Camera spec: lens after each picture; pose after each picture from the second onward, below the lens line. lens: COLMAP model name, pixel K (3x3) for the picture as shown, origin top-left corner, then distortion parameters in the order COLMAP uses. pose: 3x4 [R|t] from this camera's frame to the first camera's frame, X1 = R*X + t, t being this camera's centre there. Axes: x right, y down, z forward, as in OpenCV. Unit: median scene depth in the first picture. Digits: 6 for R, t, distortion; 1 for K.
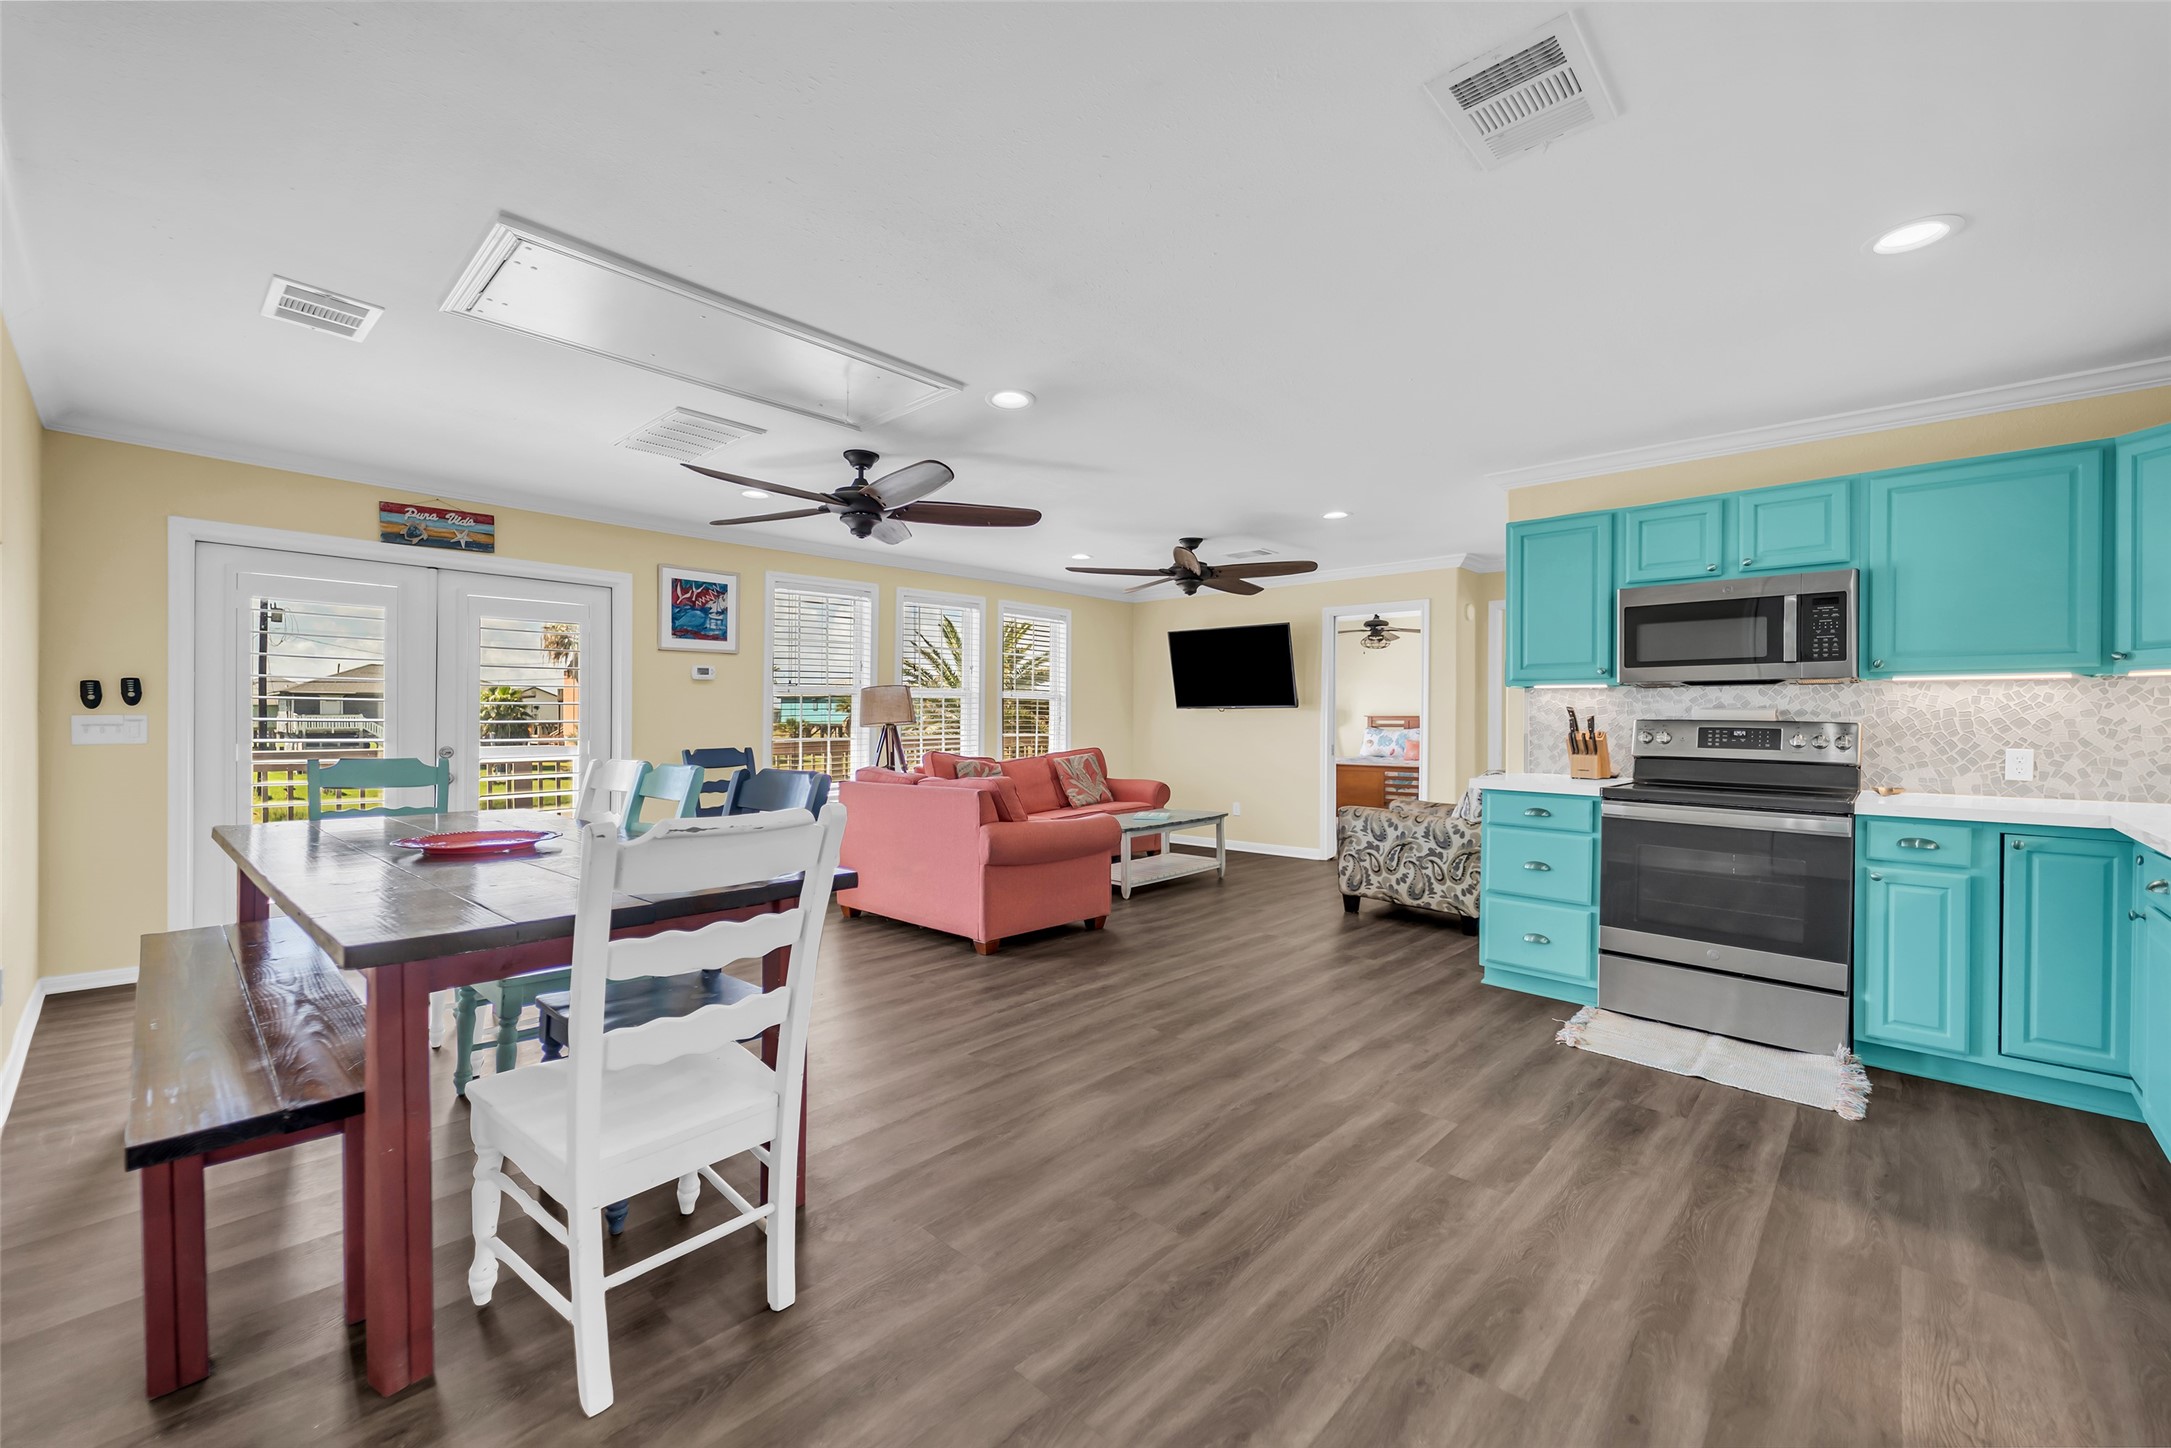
lens RADIAL K [[873.6, 0, 1079.7], [0, 873.6, 718.8], [0, 0, 1]] dist [0.002412, 0.000026]
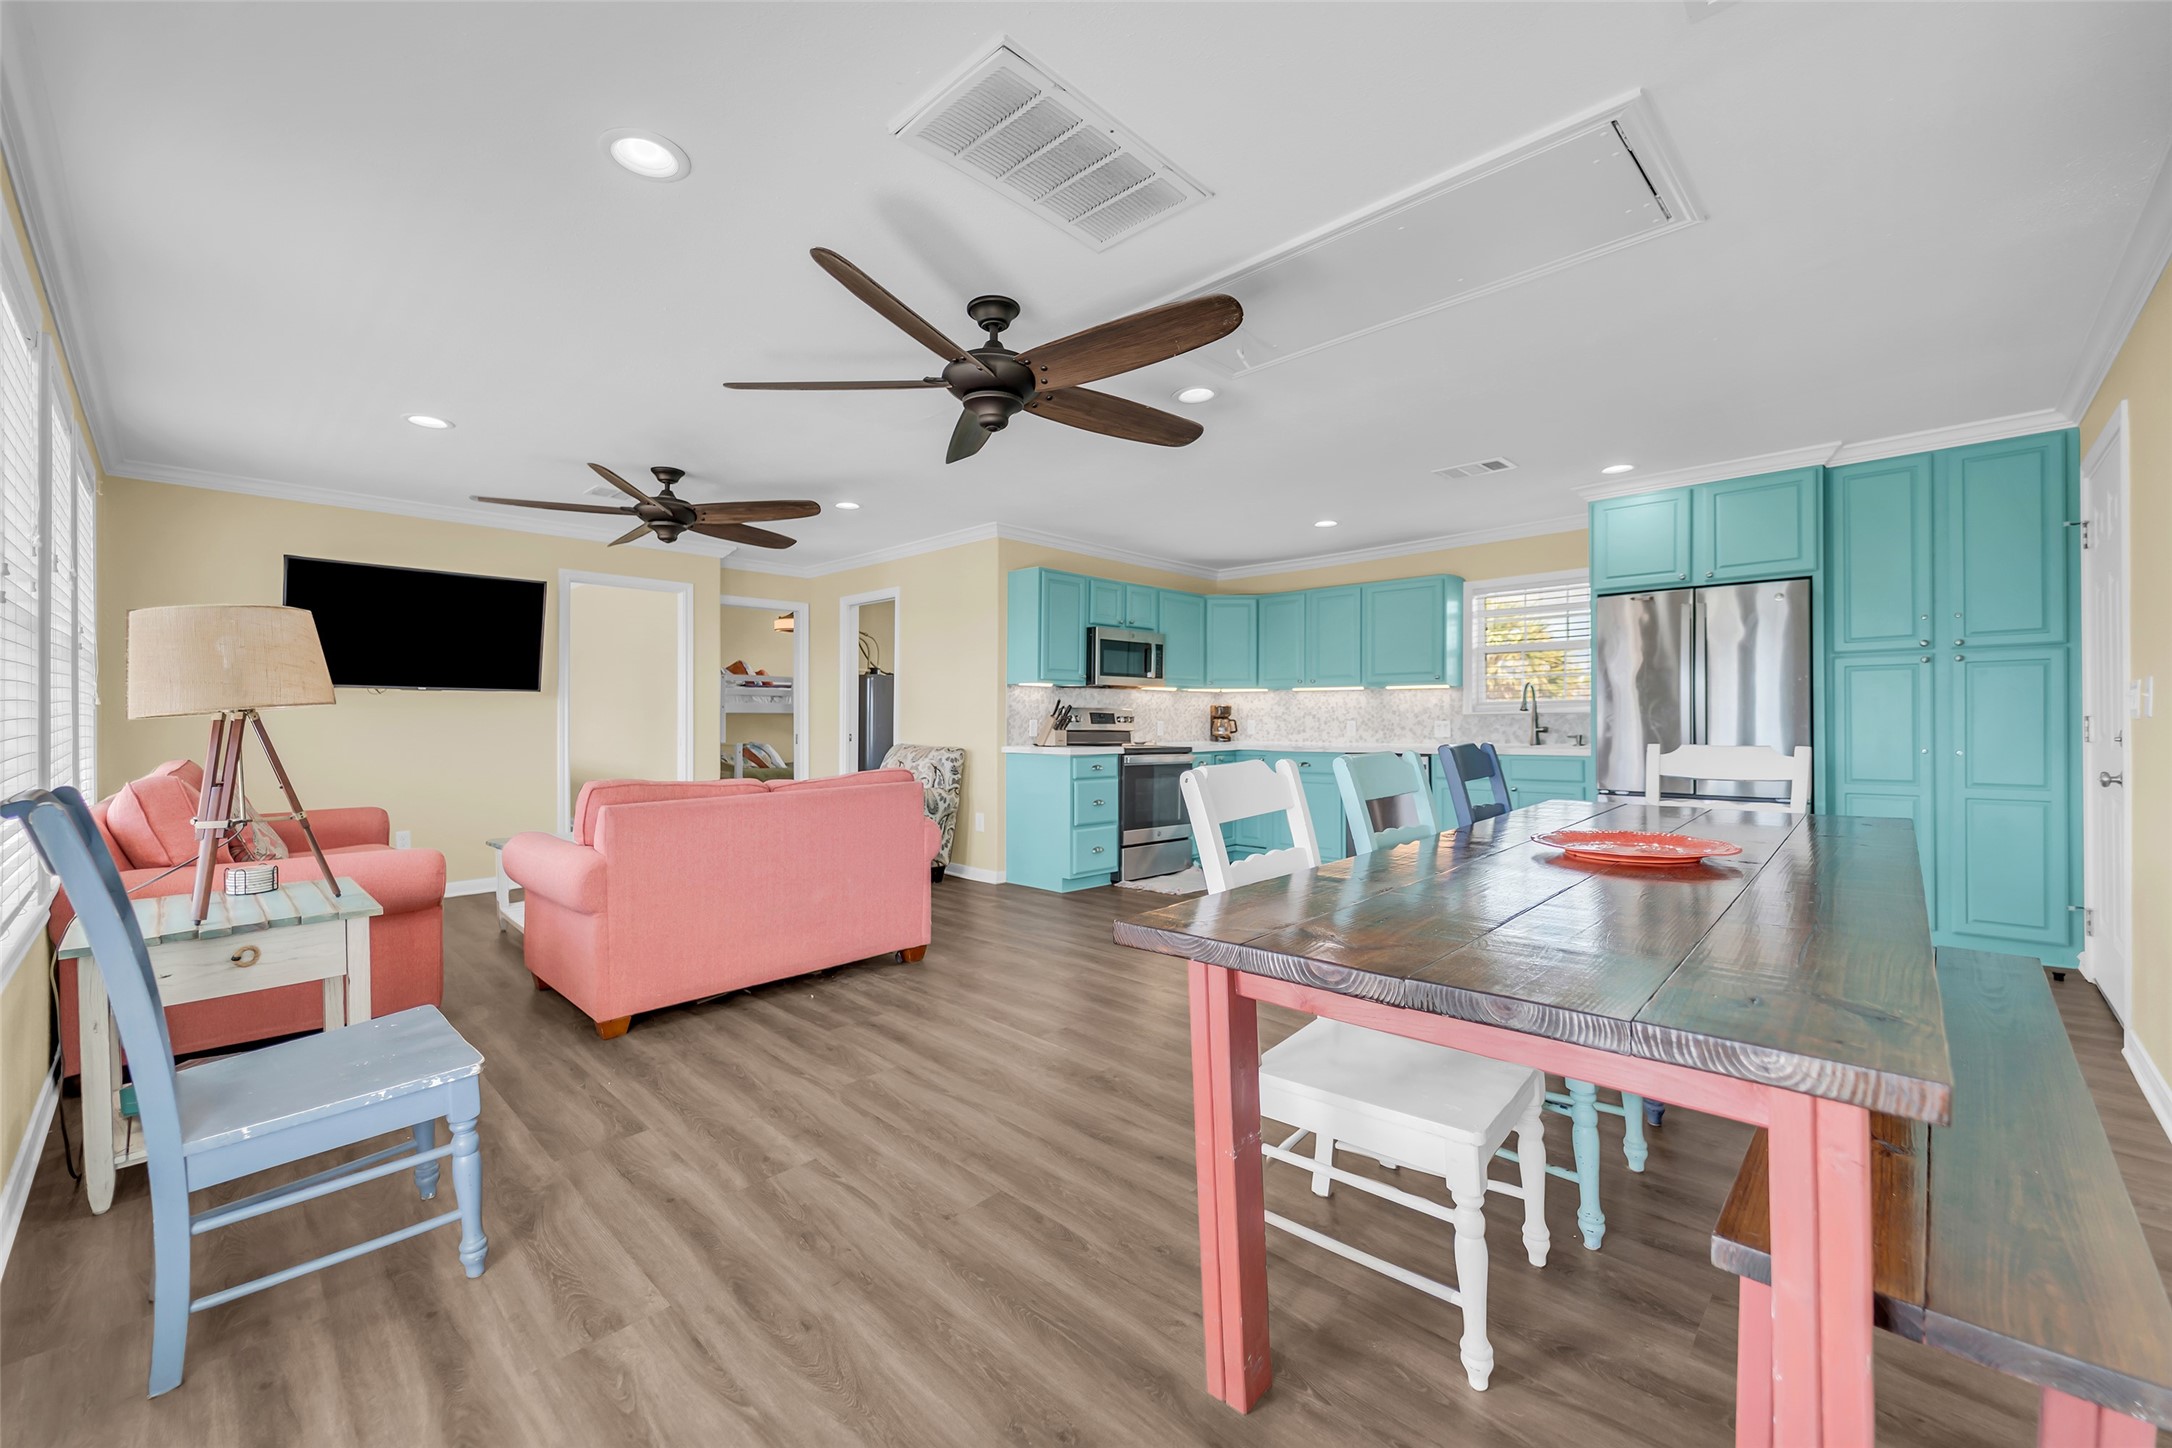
lens RADIAL K [[874.0, 0, 1079.8], [0, 874.0, 724.6], [0, 0, 1]] dist [0.002412, 0.000026]
pose [[0.019570, -0.011307, 0.999745, -1.130694], [-0.000711, 0.999936, 0.011323, 0.017124], [-0.999808, -0.000932, 0.019561, 1.127961]]
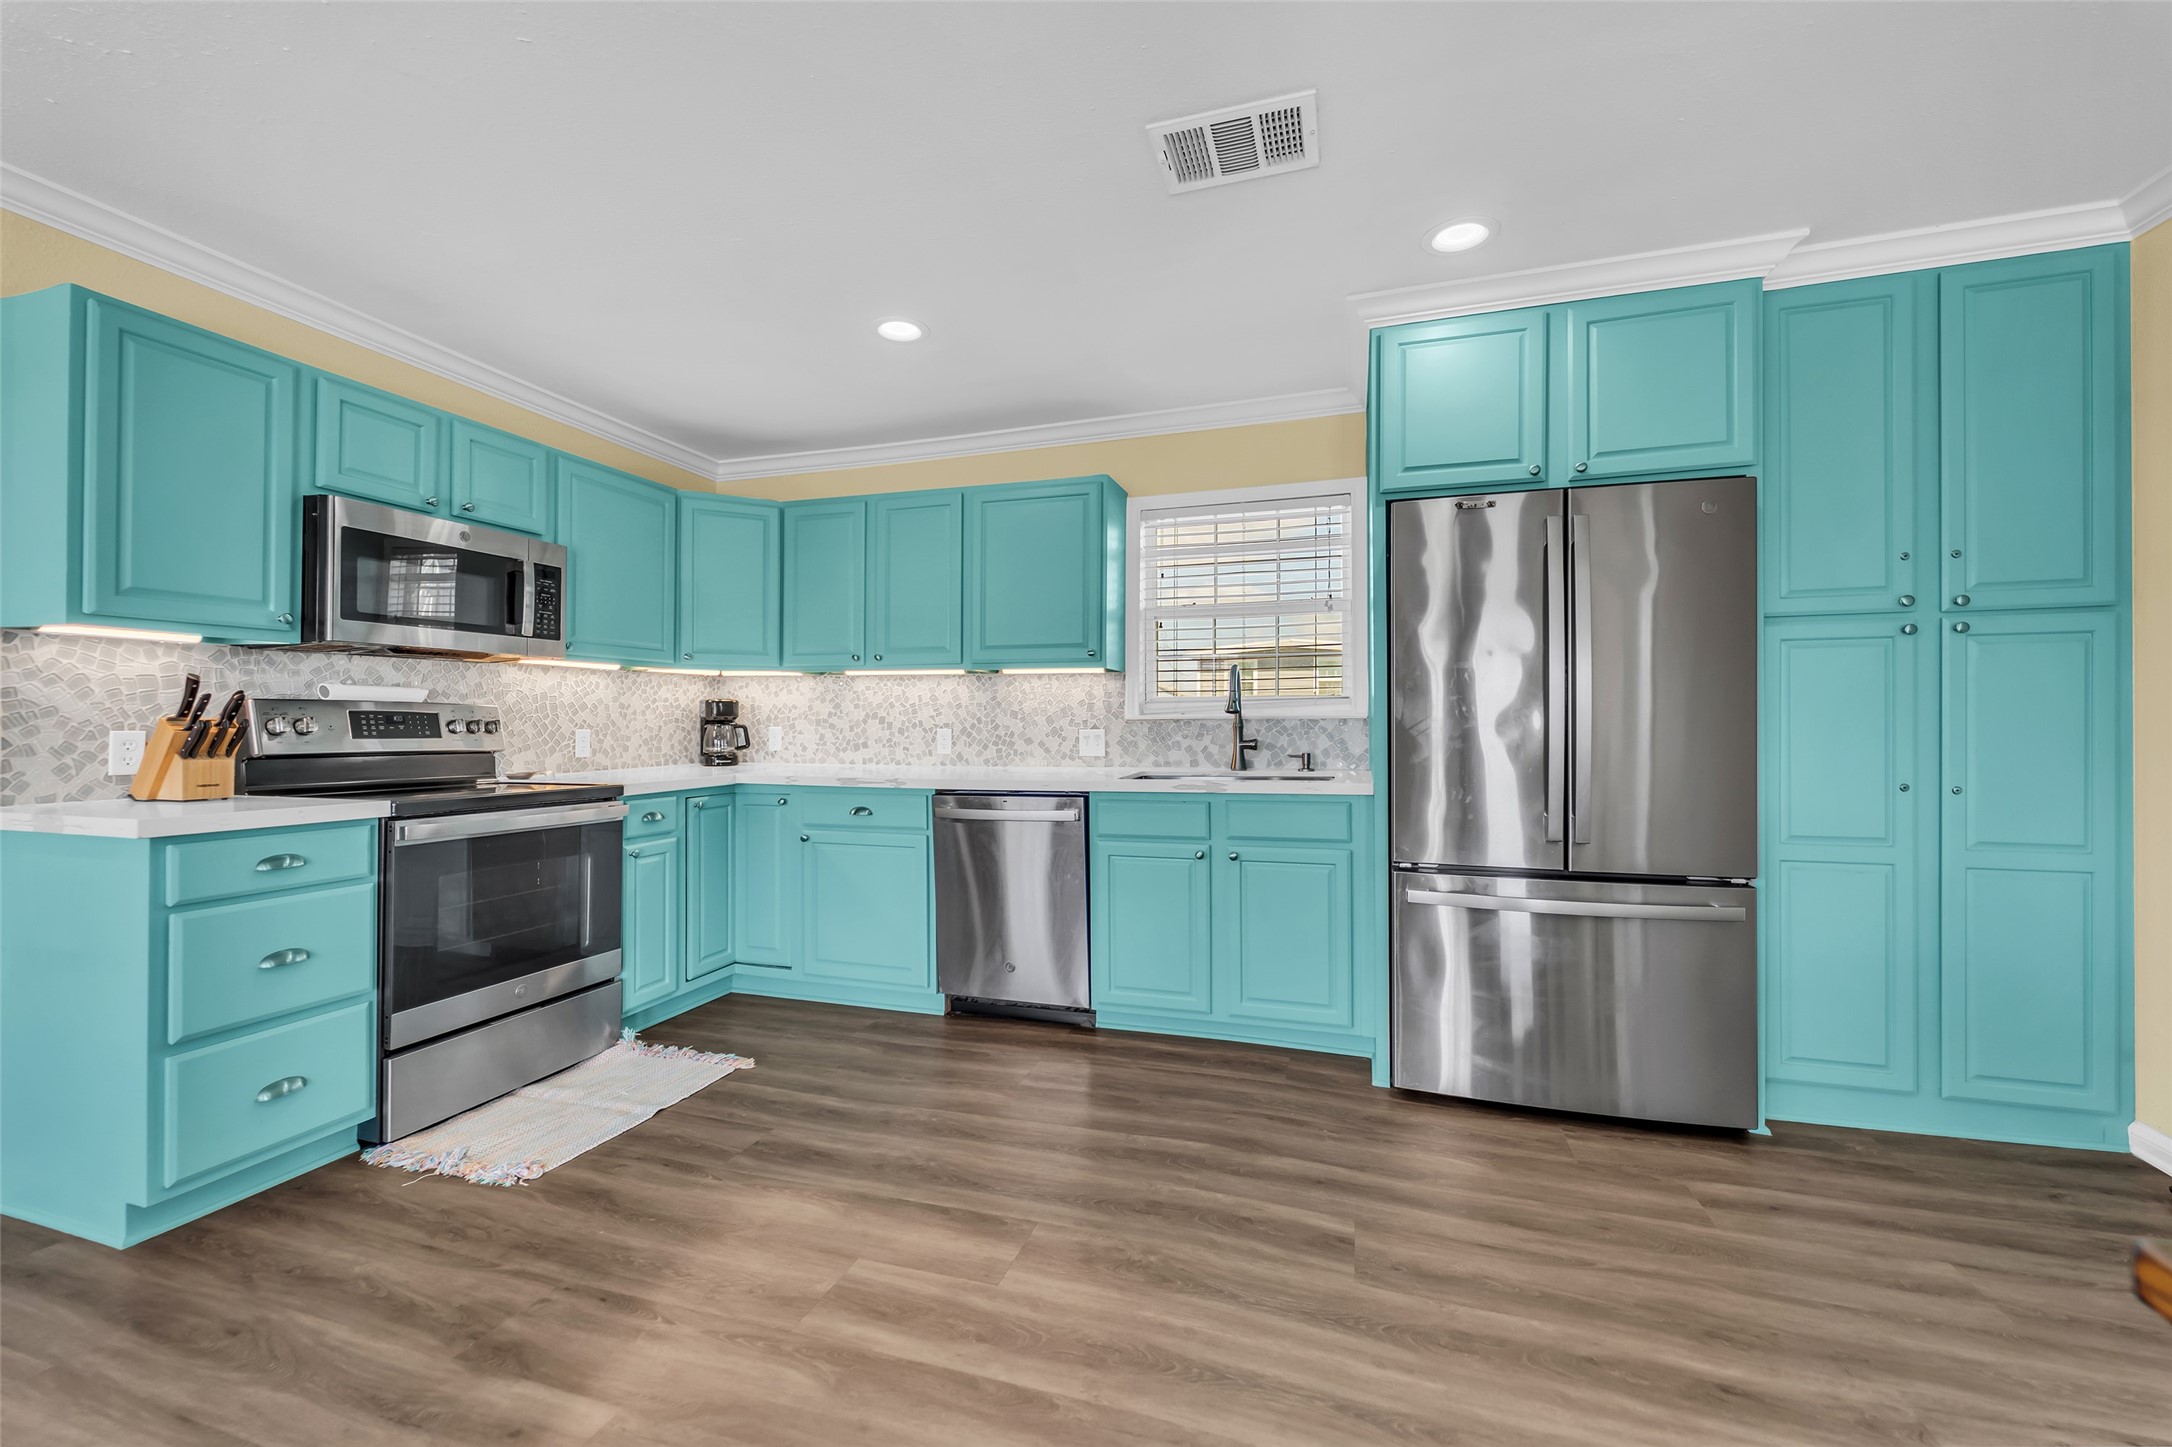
lens RADIAL K [[874.0, 0, 1071.6], [0, 874.0, 718.7], [0, 0, 1]] dist [0.002412, 0.000026]
pose [[-0.422767, -0.005748, 0.906220, -0.223091], [-0.004926, 0.999980, 0.004045, 0.011954], [-0.906225, -0.002754, -0.422787, 0.878742]]
